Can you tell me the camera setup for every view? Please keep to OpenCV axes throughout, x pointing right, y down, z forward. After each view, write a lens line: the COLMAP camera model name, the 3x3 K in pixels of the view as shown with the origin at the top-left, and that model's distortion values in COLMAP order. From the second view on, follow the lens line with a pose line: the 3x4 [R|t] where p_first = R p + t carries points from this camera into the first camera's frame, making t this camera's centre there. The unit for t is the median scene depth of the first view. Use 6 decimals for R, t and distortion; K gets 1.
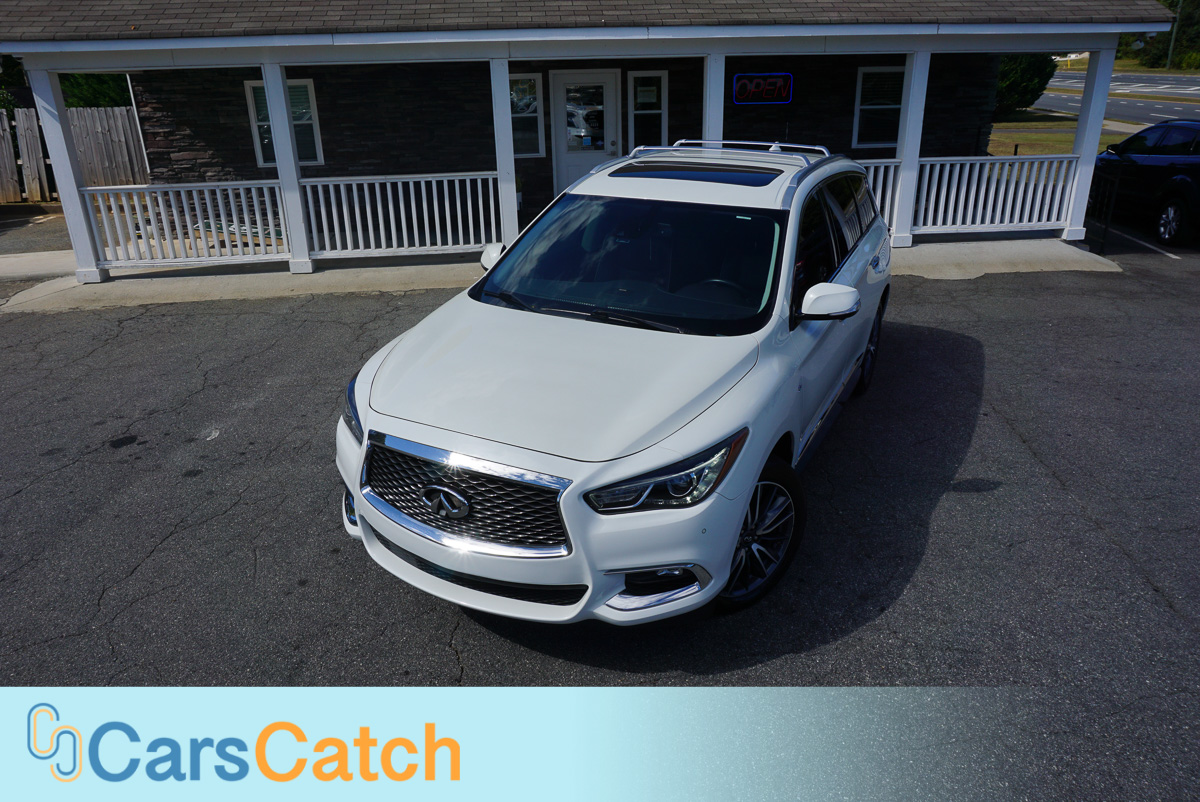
lens RADIAL K [[806.3, 0, 600.0], [0, 806.3, 401.0], [0, 0, 1]] dist [-0.047472, 0.034116]
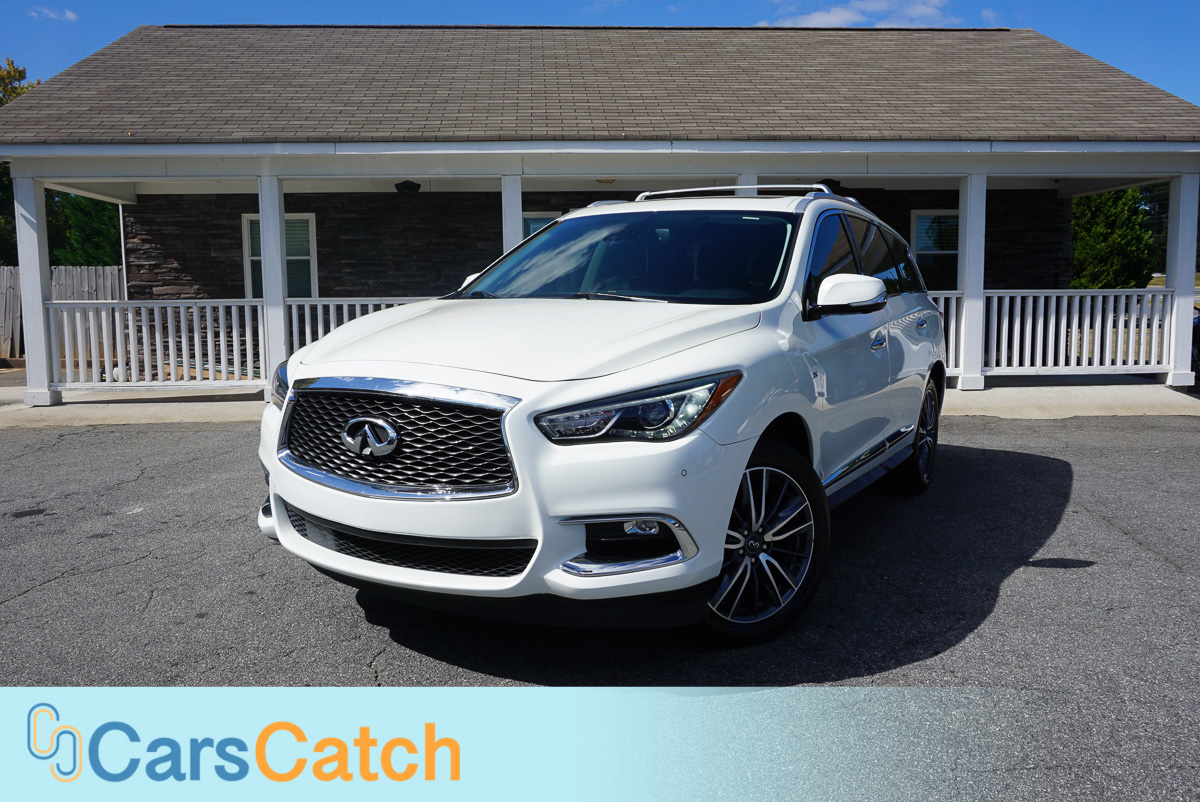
lens RADIAL K [[942.2, 0, 596.8], [0, 942.2, 399.5], [0, 0, 1]] dist [-0.014169, 0.016253]
pose [[0.998734, 0.014379, -0.048195, 0.029625], [-0.027013, 0.961672, -0.272870, 0.119734], [0.042425, 0.273826, 0.960843, 0.024943]]
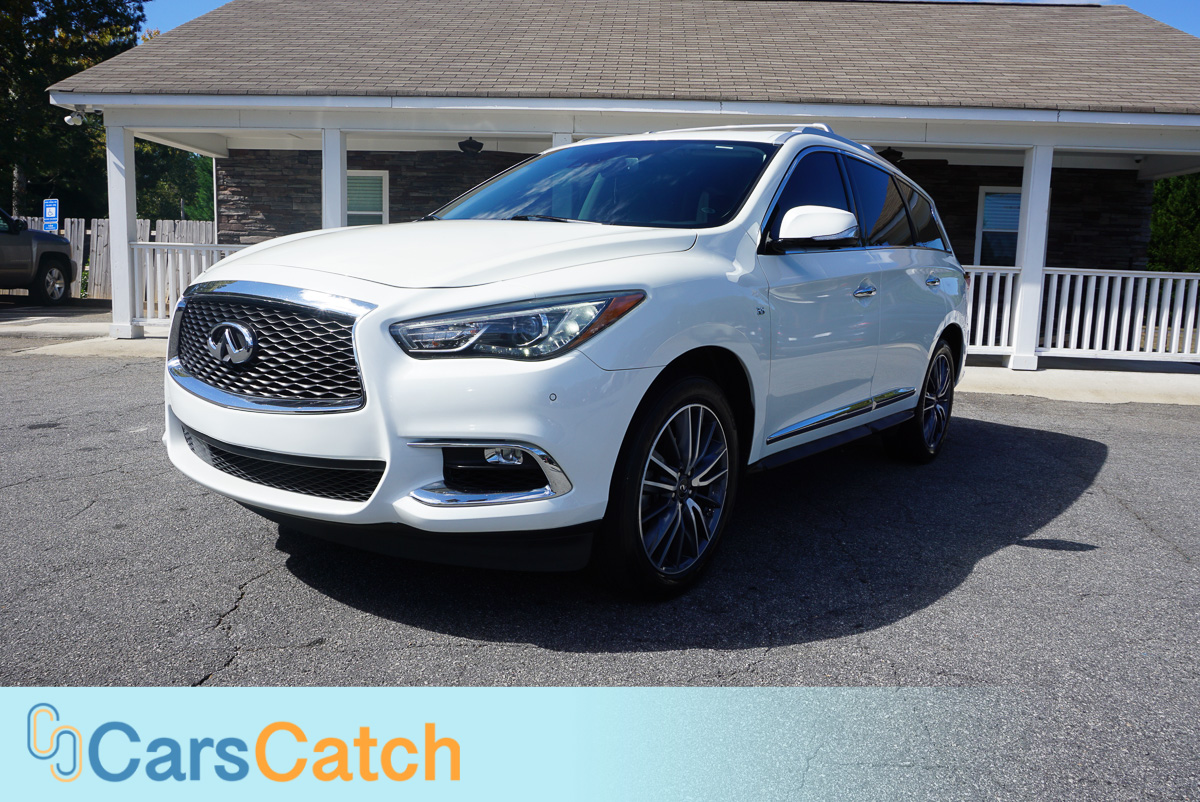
lens RADIAL K [[884.1, 0, 595.7], [0, 884.1, 398.3], [0, 0, 1]] dist [-0.029340, 0.011422]
pose [[0.984615, 0.072337, -0.159062, 0.101786], [-0.109278, 0.965223, -0.237493, 0.117365], [0.136351, 0.251221, 0.958278, 0.088474]]
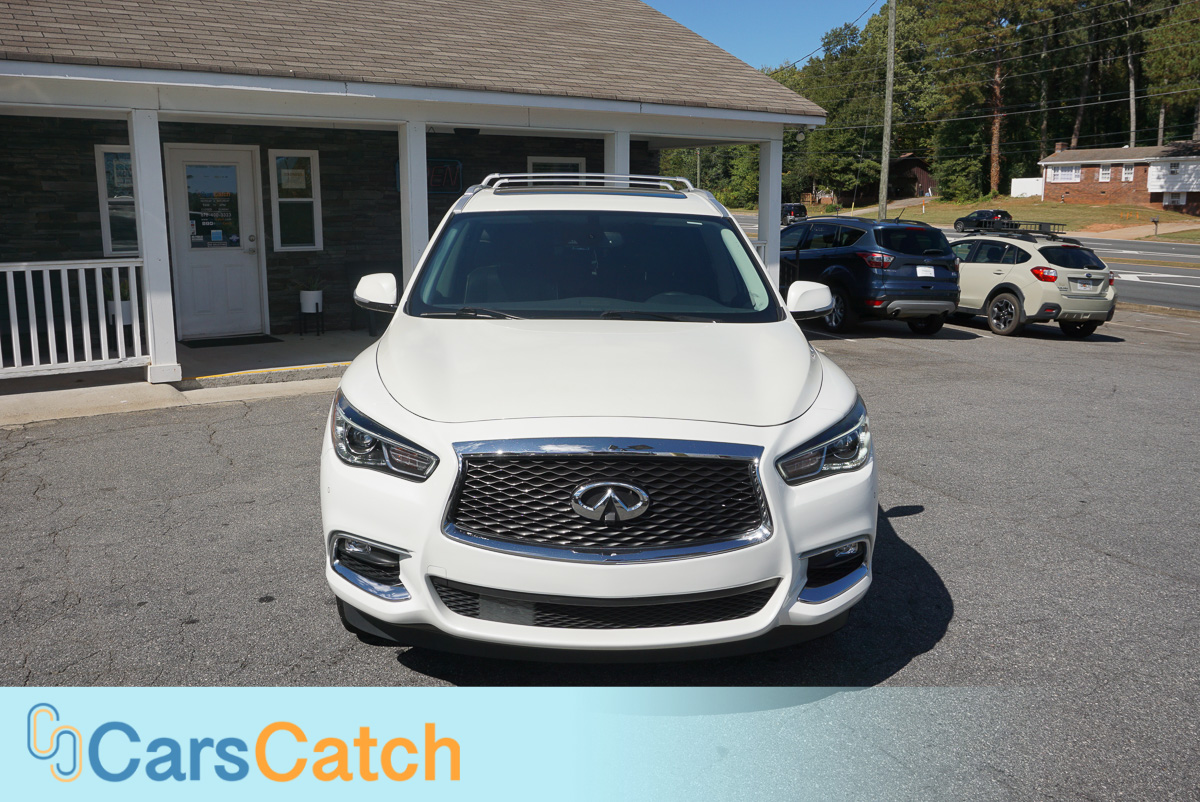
lens RADIAL K [[1024.4, 0, 593.7], [0, 1024.4, 398.9], [0, 0, 1]] dist [-0.023087, 0.014956]
pose [[0.878636, -0.069875, 0.472351, -0.230382], [0.166824, 0.971818, -0.166553, 0.066376], [-0.447401, 0.225139, 0.865531, 0.045083]]
